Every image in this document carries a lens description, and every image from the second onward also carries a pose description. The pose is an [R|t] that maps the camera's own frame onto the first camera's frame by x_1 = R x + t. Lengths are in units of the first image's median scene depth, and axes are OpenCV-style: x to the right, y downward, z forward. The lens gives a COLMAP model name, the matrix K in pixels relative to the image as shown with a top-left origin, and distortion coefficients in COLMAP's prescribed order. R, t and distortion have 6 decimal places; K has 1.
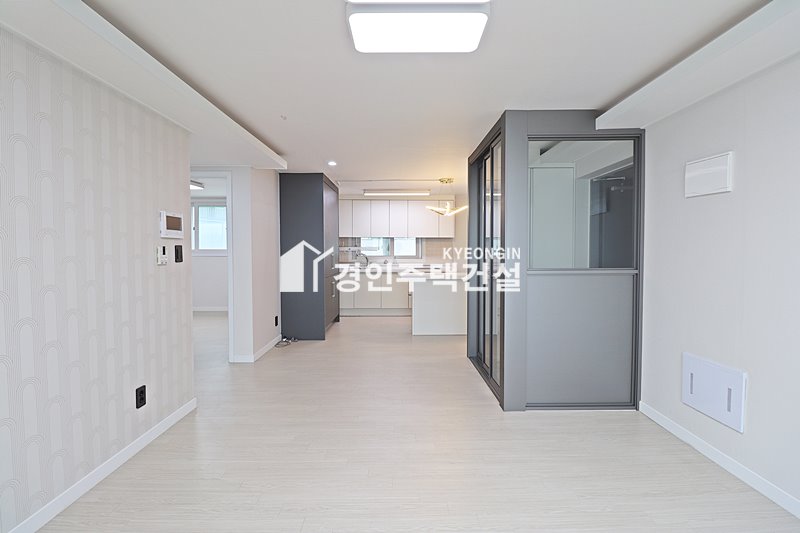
lens RADIAL K [[373.3, 0, 393.3], [0, 373.3, 259.4], [0, 0, 1]] dist [0.001537, -0.011075]
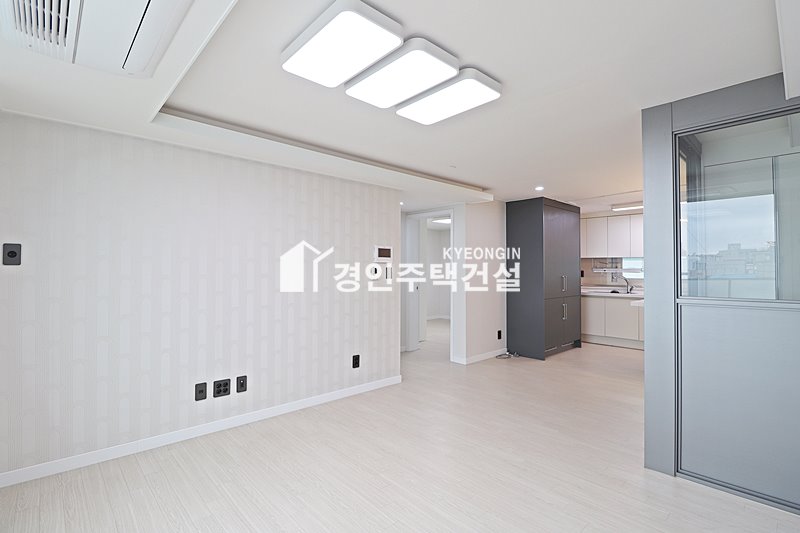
lens RADIAL K [[373.3, 0, 393.3], [0, 373.3, 259.4], [0, 0, 1]] dist [0.001537, -0.011075]
pose [[0.672256, -0.017209, -0.740119, 0.295090], [-0.024740, 0.998649, -0.045692, -0.001091], [0.739905, 0.049027, 0.670922, 0.006475]]
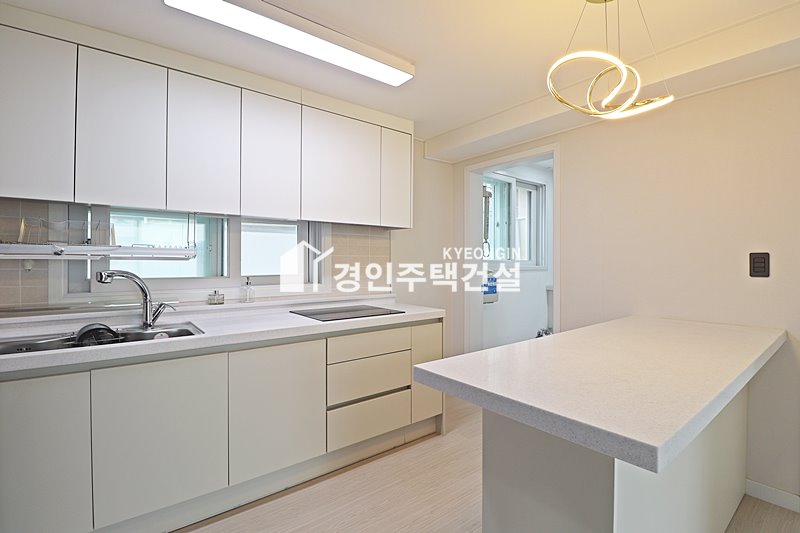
lens RADIAL K [[373.3, 0, 393.3], [0, 373.3, 259.4], [0, 0, 1]] dist [0.001537, -0.011075]
pose [[0.786349, 0.006743, 0.617745, -0.134463], [0.011594, 0.999603, -0.025670, -0.021148], [-0.617673, 0.027347, 0.785959, 0.980293]]
